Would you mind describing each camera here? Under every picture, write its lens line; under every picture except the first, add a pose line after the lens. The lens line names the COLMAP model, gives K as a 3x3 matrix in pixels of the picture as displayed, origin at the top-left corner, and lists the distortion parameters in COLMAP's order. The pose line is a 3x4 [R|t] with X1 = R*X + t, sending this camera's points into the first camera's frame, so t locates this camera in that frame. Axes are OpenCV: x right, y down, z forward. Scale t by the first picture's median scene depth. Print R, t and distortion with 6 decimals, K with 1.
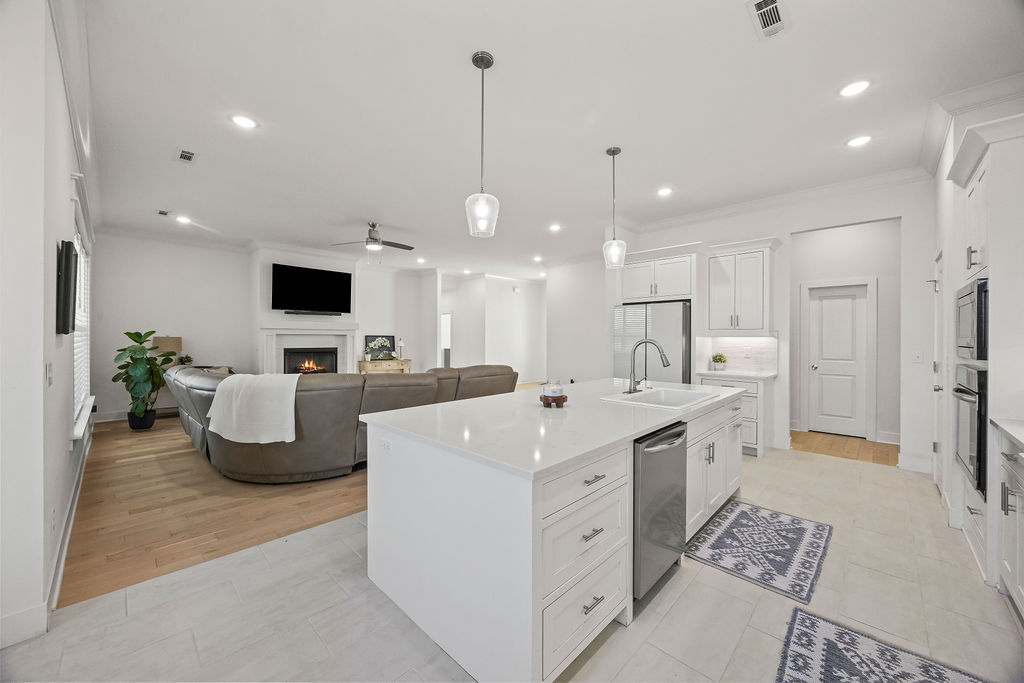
lens RADIAL K [[386.2, 0, 504.9], [0, 386.2, 339.7], [0, 0, 1]] dist [-0.006437, 0.001074]
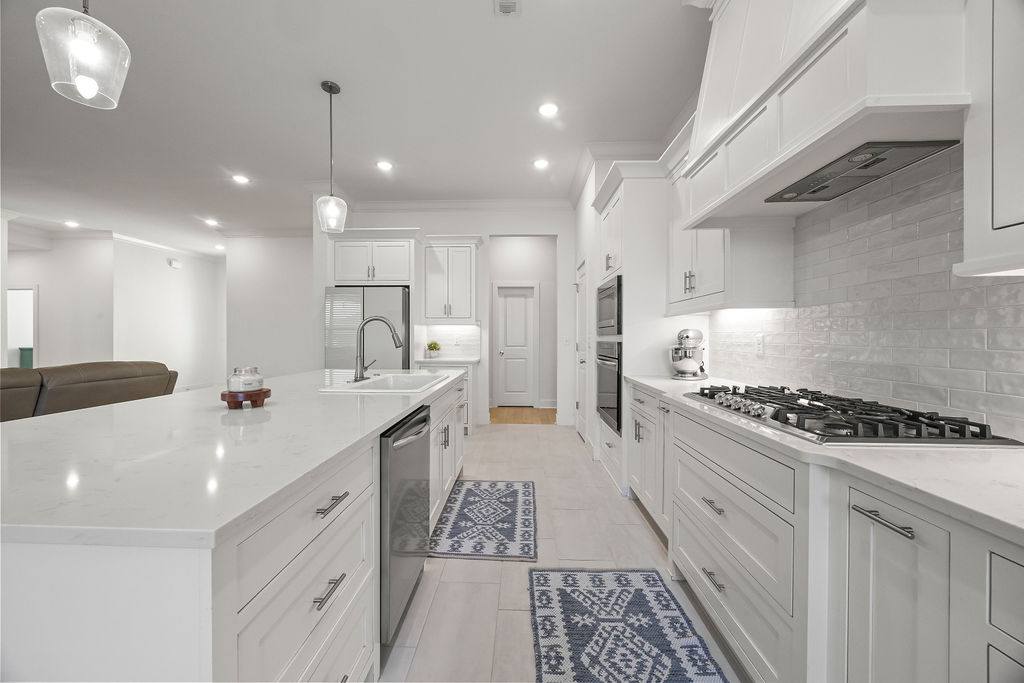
lens RADIAL K [[386.2, 0, 510.4], [0, 386.2, 339.7], [0, 0, 1]] dist [-0.006437, 0.001074]
pose [[0.734444, -0.003665, 0.678660, 0.009027], [0.001608, 0.999992, 0.003660, 0.046662], [-0.678668, -0.001597, 0.734444, 0.173446]]
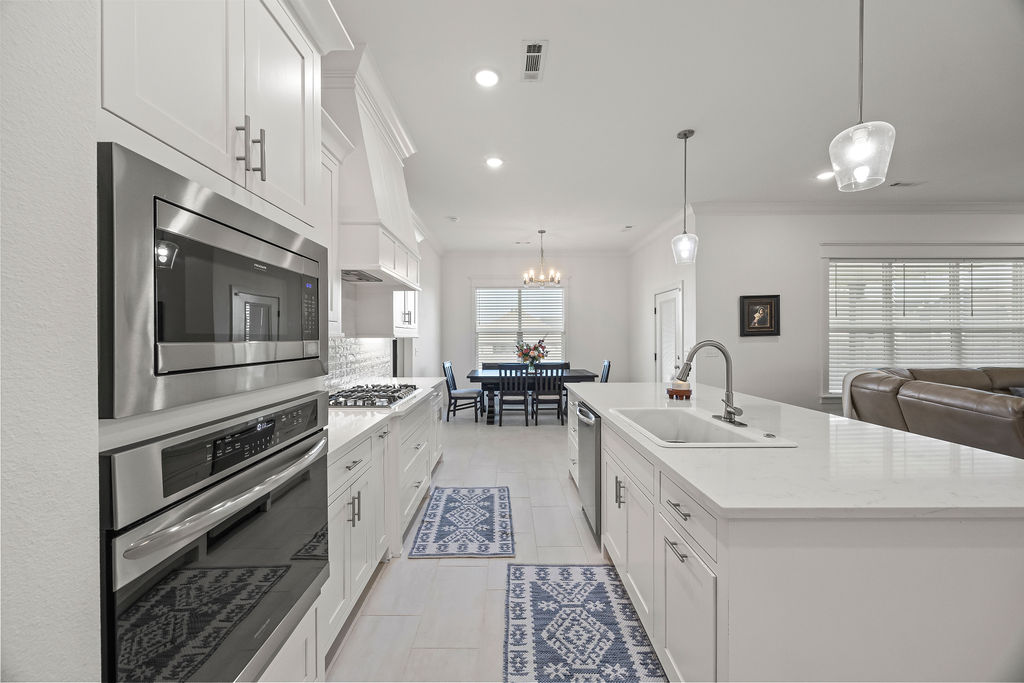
lens RADIAL K [[386.2, 0, 510.0], [0, 386.2, 339.6], [0, 0, 1]] dist [-0.006437, 0.001074]
pose [[-0.708883, 0.004409, -0.705313, 1.051175], [-0.000959, 0.999974, 0.007215, -0.007576], [0.705326, 0.005791, -0.708860, 1.196031]]
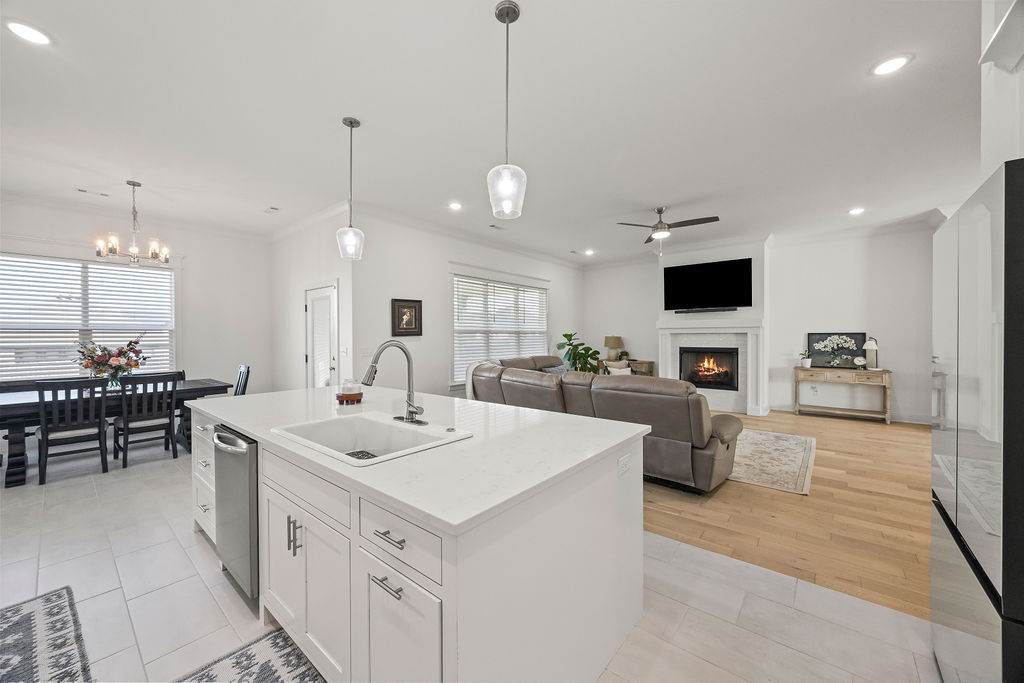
lens RADIAL K [[386.2, 0, 510.8], [0, 386.2, 339.0], [0, 0, 1]] dist [-0.006437, 0.001074]
pose [[0.080913, 0.004607, -0.996711, 0.990776], [-0.001223, 0.999989, 0.004523, -0.007056], [0.996720, 0.000853, 0.080917, 1.110798]]
